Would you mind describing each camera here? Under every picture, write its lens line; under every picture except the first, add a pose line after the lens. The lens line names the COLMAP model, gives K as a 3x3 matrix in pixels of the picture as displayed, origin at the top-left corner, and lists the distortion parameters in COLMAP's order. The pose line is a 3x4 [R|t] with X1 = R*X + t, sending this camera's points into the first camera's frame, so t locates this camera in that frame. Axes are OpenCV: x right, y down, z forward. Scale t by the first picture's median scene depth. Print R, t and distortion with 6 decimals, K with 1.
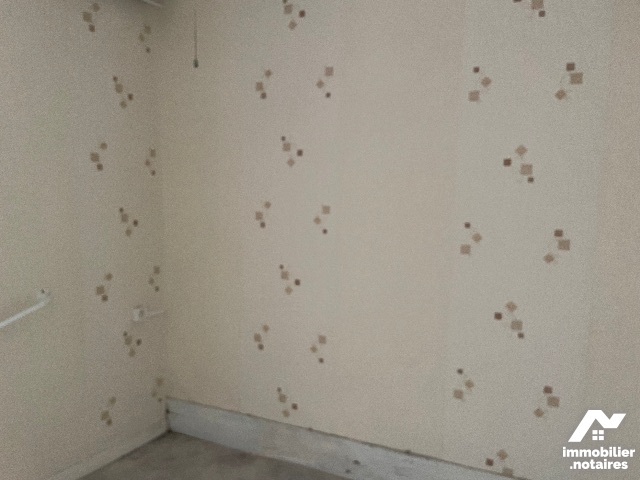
lens RADIAL K [[482.3, 0, 307.3], [0, 482.3, 242.8], [0, 0, 1]] dist [0.092559, -0.112821]
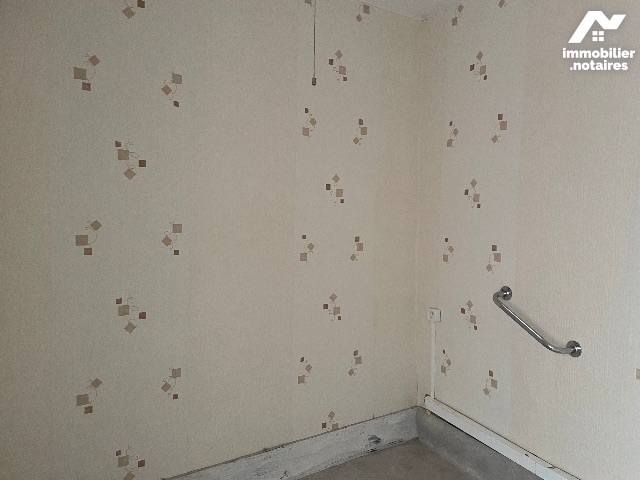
lens RADIAL K [[482.3, 0, 320.1], [0, 482.3, 243.2], [0, 0, 1]] dist [0.092559, -0.112821]
pose [[0.544894, -0.066208, 0.835887, -0.376040], [0.080101, 0.996429, 0.026708, -0.028434], [-0.834670, 0.052402, 0.548252, 0.178611]]
